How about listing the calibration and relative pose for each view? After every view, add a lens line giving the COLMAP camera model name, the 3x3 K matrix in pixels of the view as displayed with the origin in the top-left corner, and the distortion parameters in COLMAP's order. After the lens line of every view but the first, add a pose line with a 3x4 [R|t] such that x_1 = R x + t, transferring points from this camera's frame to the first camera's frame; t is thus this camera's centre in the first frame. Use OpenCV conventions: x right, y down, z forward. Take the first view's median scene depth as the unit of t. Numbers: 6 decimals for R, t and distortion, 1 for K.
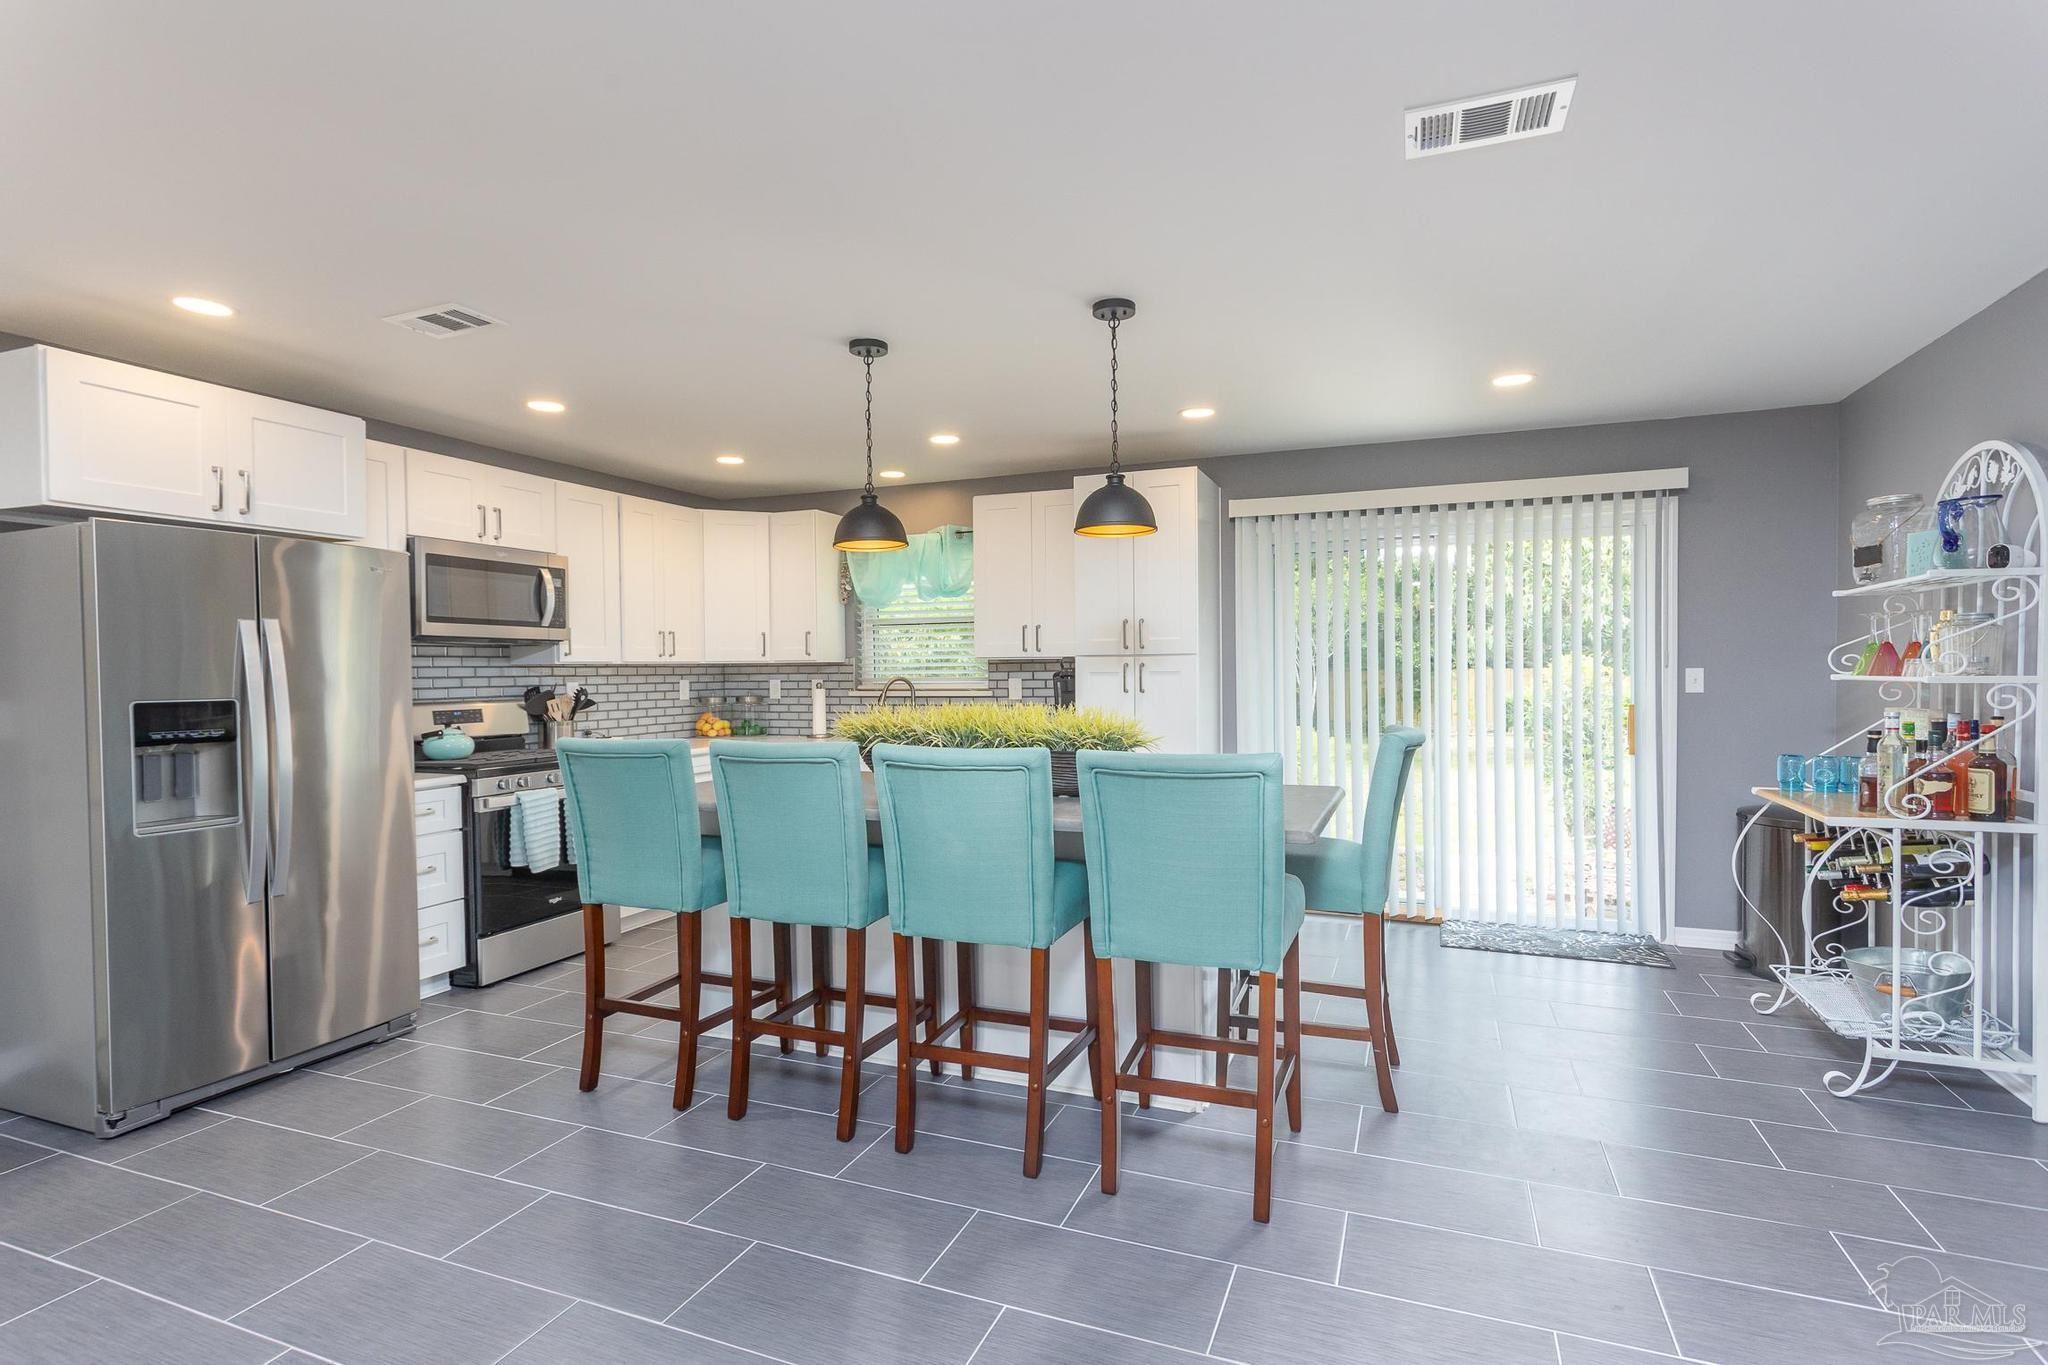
lens RADIAL K [[1008.0, 0, 1034.3], [0, 1008.0, 686.6], [0, 0, 1]] dist [0.004143, 0.000297]
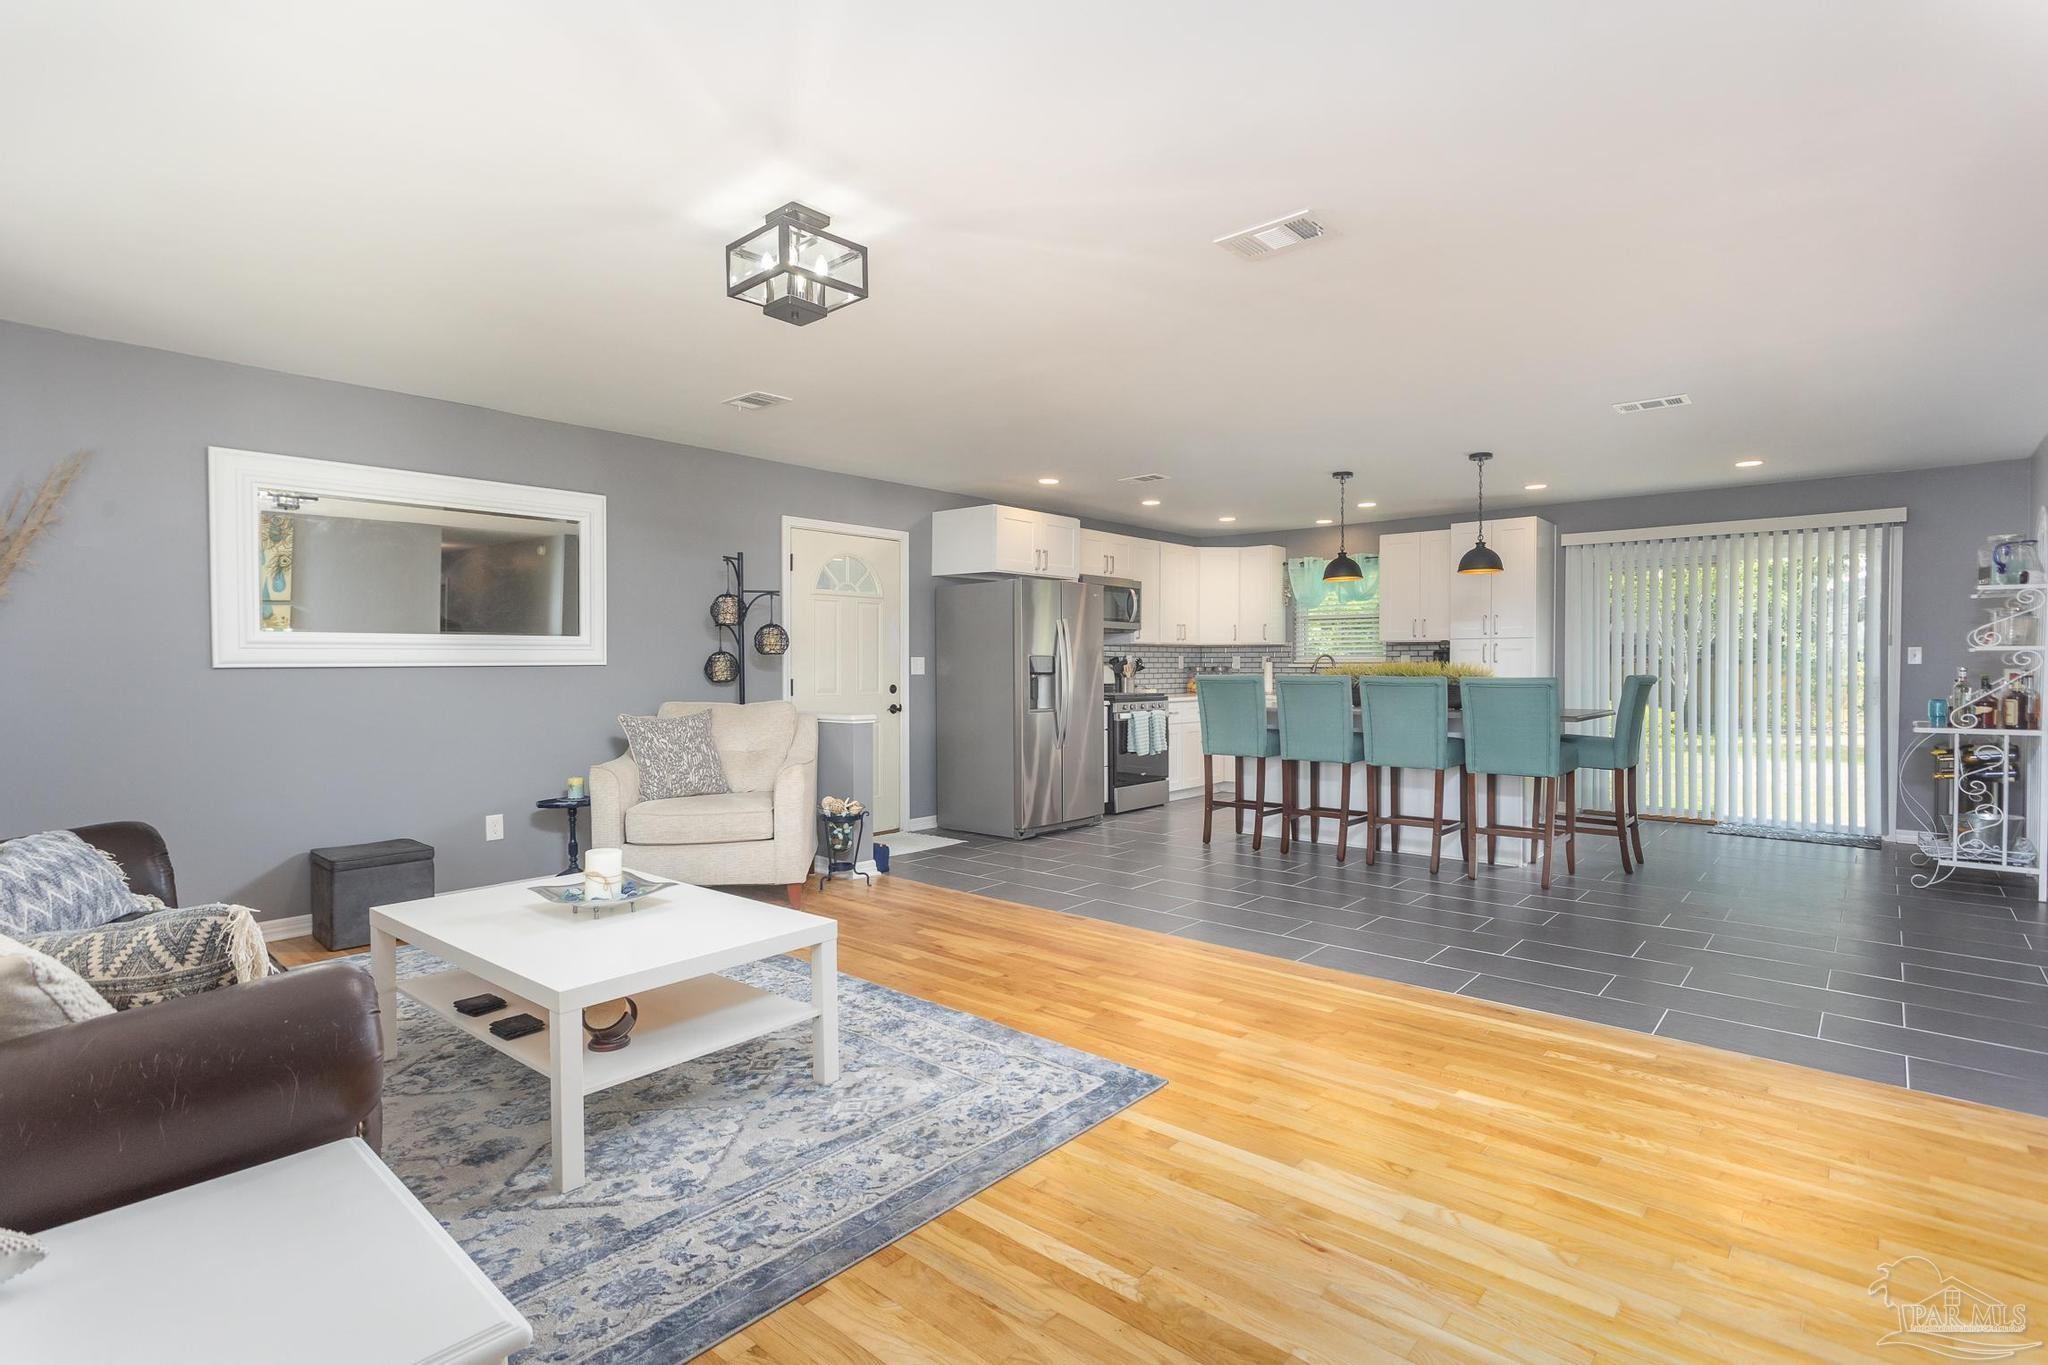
lens RADIAL K [[1024.9, 0, 1079.4], [0, 1024.9, 695.3], [0, 0, 1]] dist [-0.004163, 0.004047]
pose [[0.959187, 0.014869, -0.282382, -0.062502], [-0.010916, 0.999819, 0.015567, 0.039289], [0.282562, -0.011849, 0.959176, -0.697060]]
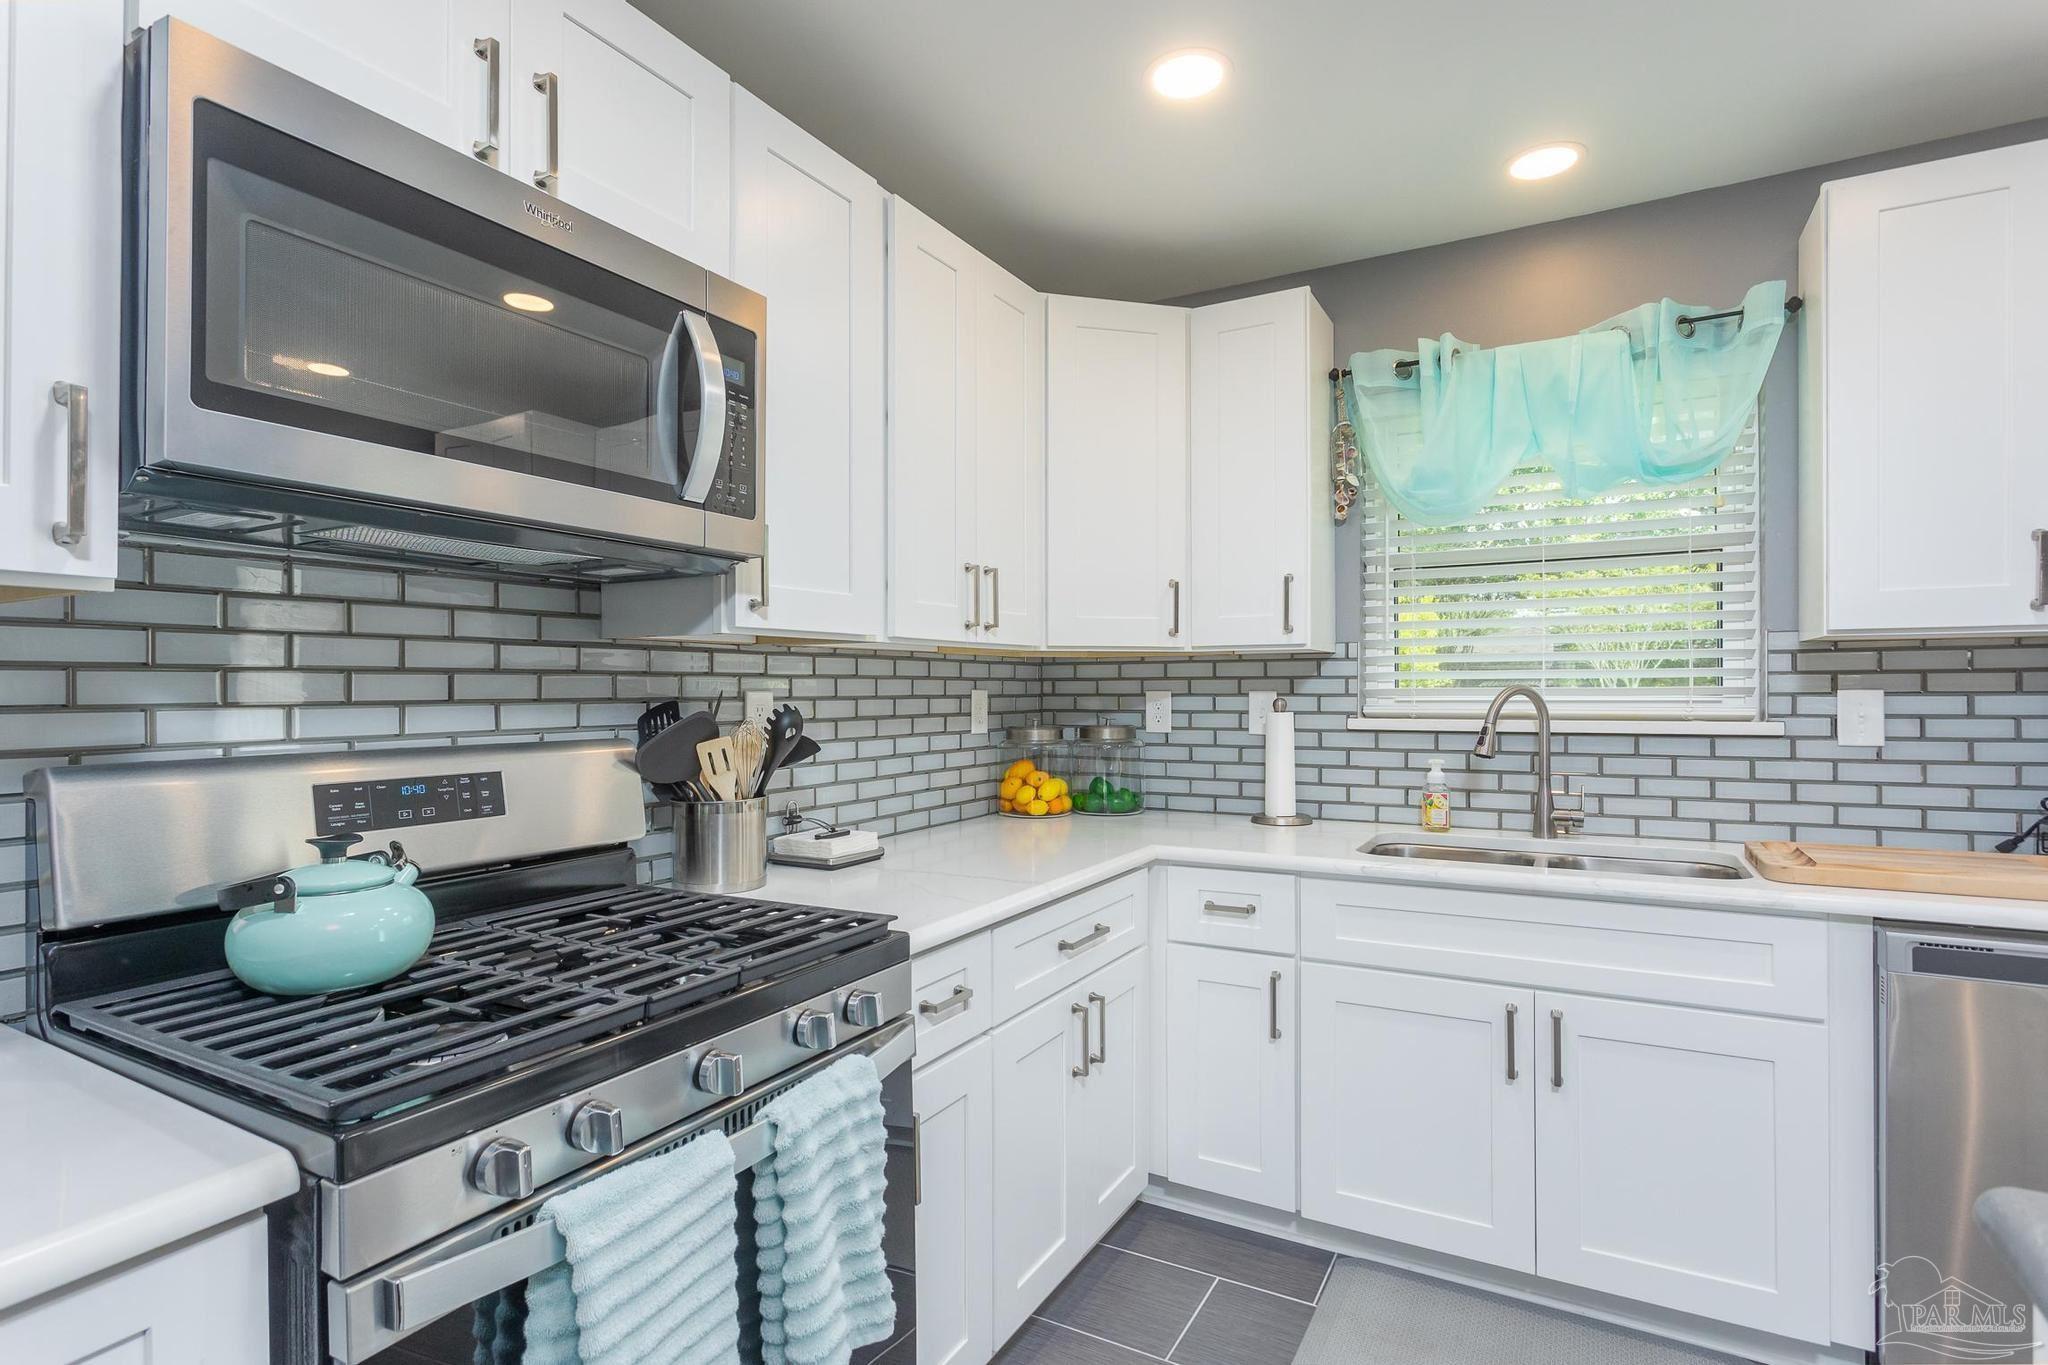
lens RADIAL K [[1024.9, 0, 1014.7], [0, 1024.9, 681.1], [0, 0, 1]] dist [-0.004163, 0.004047]
pose [[0.988499, 0.003638, -0.151183, -0.324737], [-0.007457, 0.999667, -0.024703, 0.000765], [0.151043, 0.025546, 0.988197, 0.673519]]
